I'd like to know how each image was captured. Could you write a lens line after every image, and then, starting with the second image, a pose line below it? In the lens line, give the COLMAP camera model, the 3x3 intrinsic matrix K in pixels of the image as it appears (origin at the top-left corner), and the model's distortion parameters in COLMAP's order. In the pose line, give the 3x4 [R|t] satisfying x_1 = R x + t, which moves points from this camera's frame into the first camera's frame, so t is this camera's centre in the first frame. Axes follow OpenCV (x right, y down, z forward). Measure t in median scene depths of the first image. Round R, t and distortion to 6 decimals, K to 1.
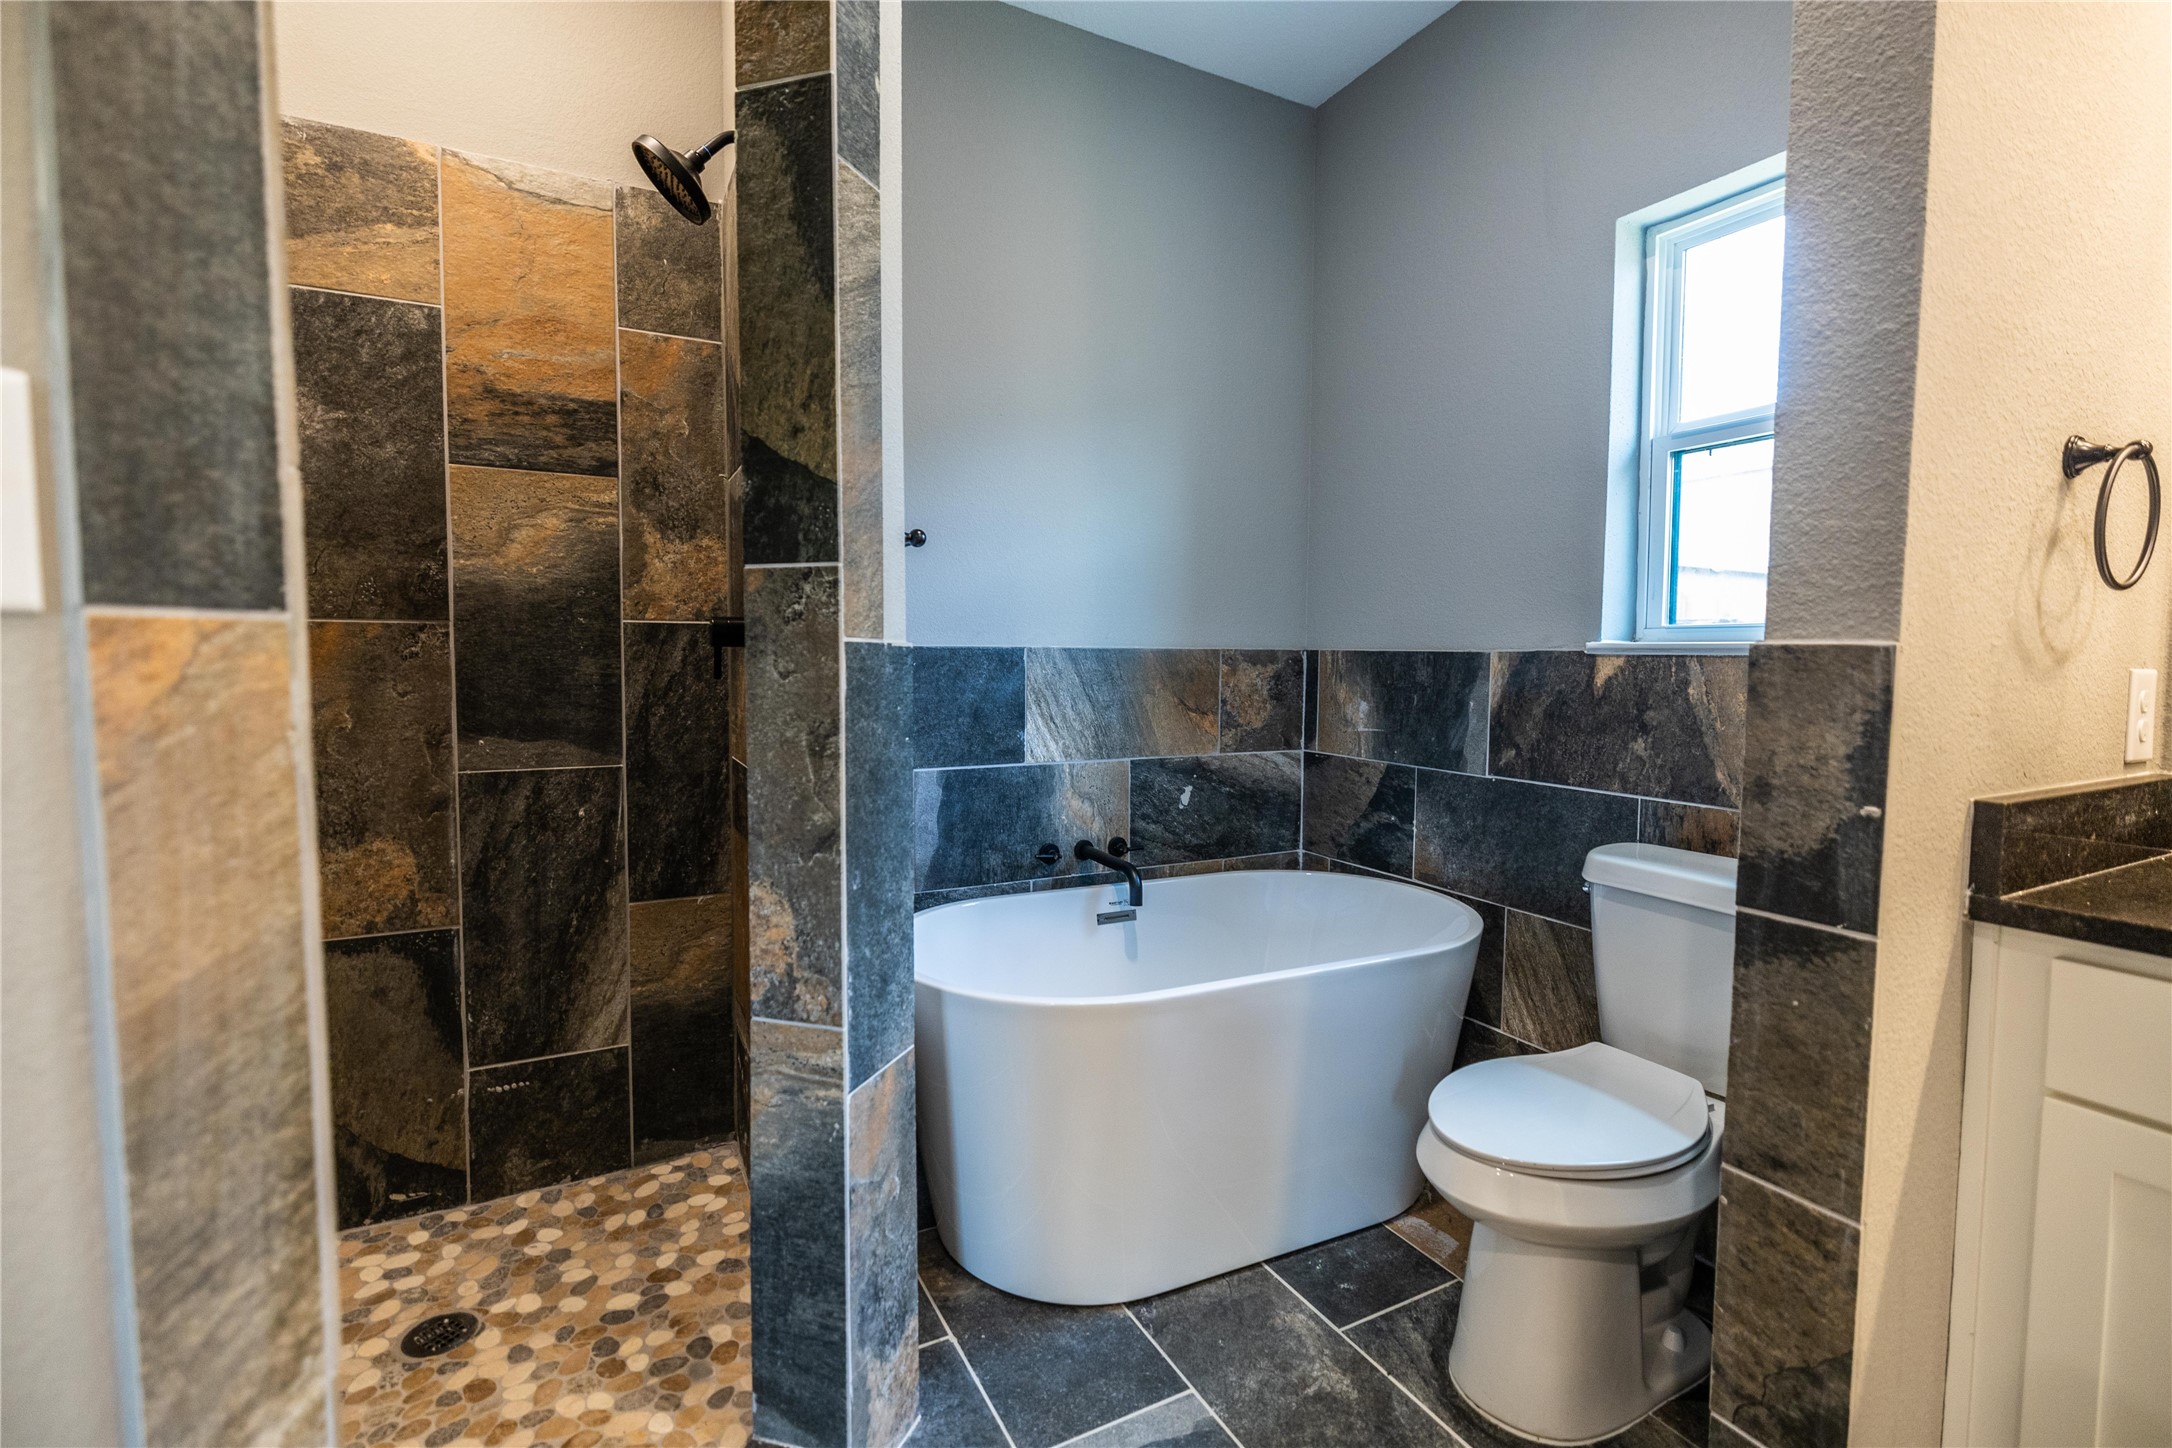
lens RADIAL K [[979.2, 0, 1087.7], [0, 979.2, 713.4], [0, 0, 1]] dist [-0.002554, 0.000314]
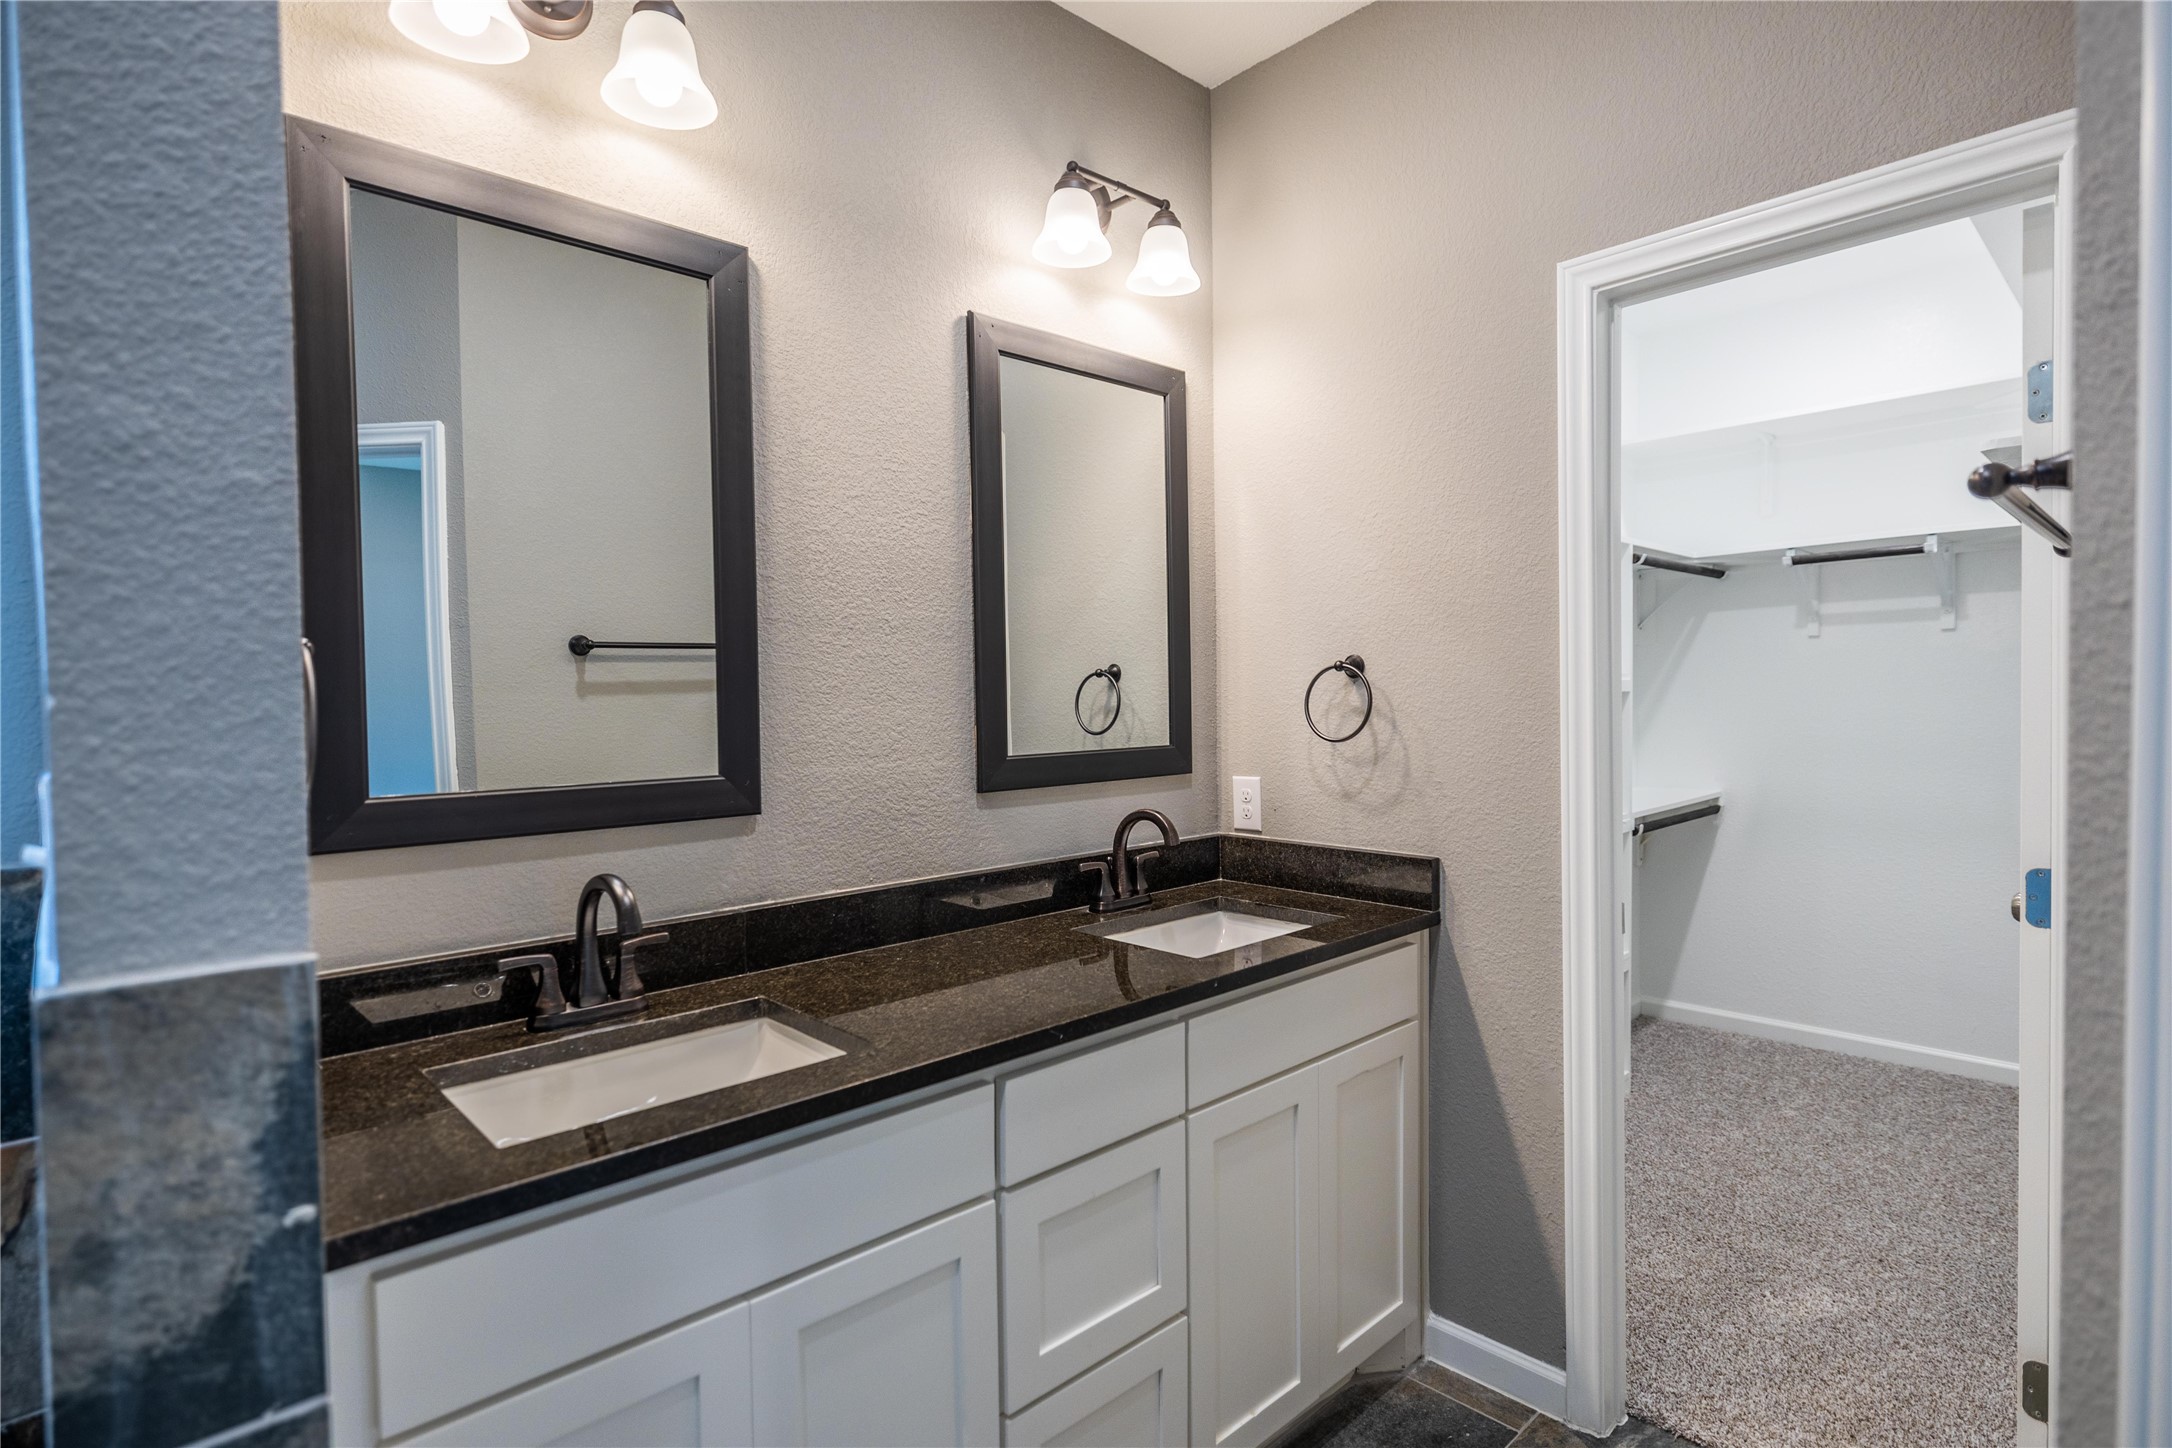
lens RADIAL K [[1075.4, 0, 1086.0], [0, 1075.4, 724.0], [0, 0, 1]] dist [-0.004231, -0.000927]
pose [[-0.264517, -0.024848, 0.964061, -0.009807], [0.076507, 0.995977, 0.046662, -0.116569], [-0.961341, 0.086100, -0.261552, 0.348385]]
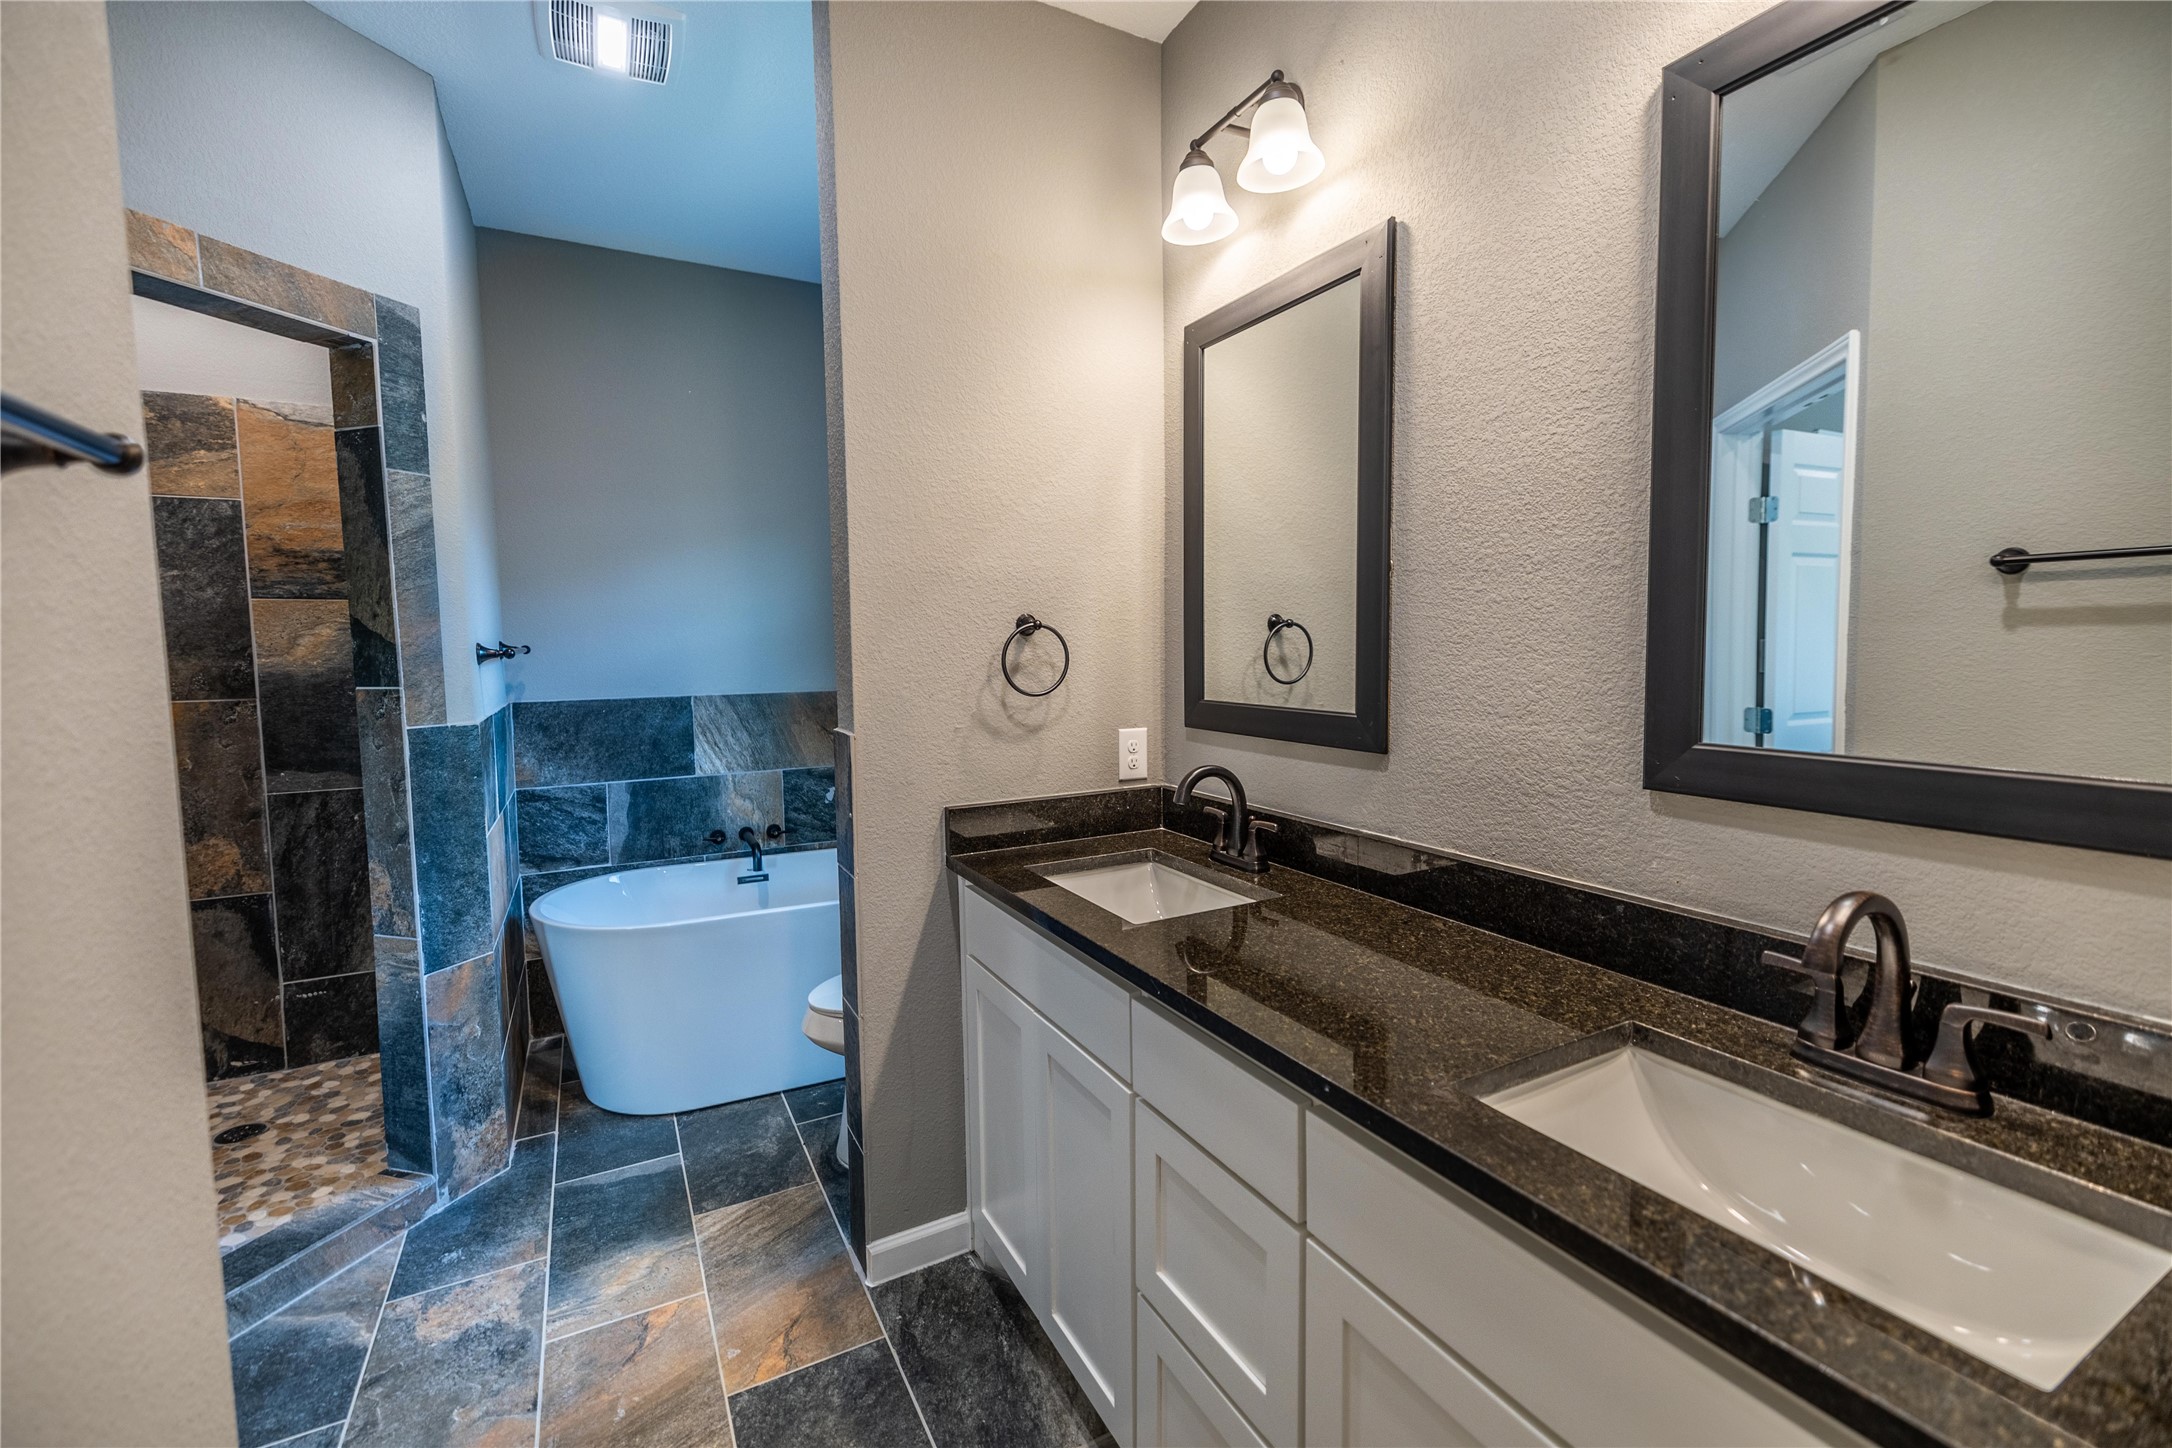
lens RADIAL K [[925.0, 0, 1086.6], [0, 925.0, 712.9], [0, 0, 1]] dist [0.002712, 0.000367]
pose [[0.999835, -0.018144, 0.000528, 0.692767], [0.018131, 0.999656, 0.018935, -0.076595], [-0.000871, -0.018923, 0.999821, -0.499873]]
